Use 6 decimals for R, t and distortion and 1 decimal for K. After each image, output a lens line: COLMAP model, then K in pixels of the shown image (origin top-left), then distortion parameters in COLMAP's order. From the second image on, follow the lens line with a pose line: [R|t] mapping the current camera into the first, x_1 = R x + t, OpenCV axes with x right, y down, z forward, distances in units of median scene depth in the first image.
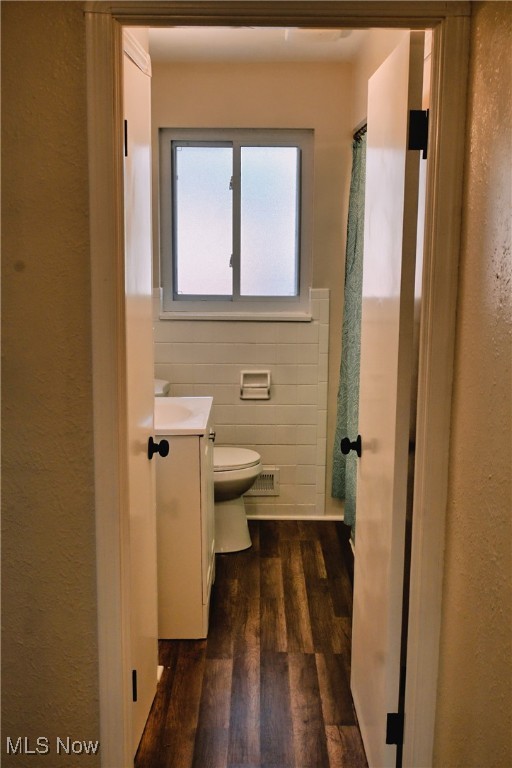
lens RADIAL K [[892.4, 0, 256.0], [0, 892.4, 384.0], [0, 0, 1]] dist [-0.016265, -0.012647]
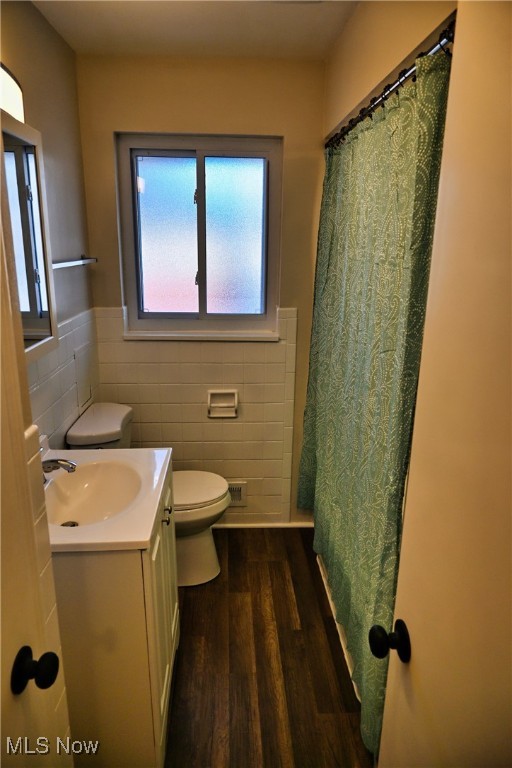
lens RADIAL K [[516.3, 0, 256.0], [0, 516.3, 384.0], [0, 0, 1]] dist [-0.005325, 0.000485]
pose [[0.998252, -0.009099, 0.058392, 0.003029], [0.003626, 0.995645, 0.093158, -0.076058], [-0.058986, -0.092783, 0.993938, 0.424997]]
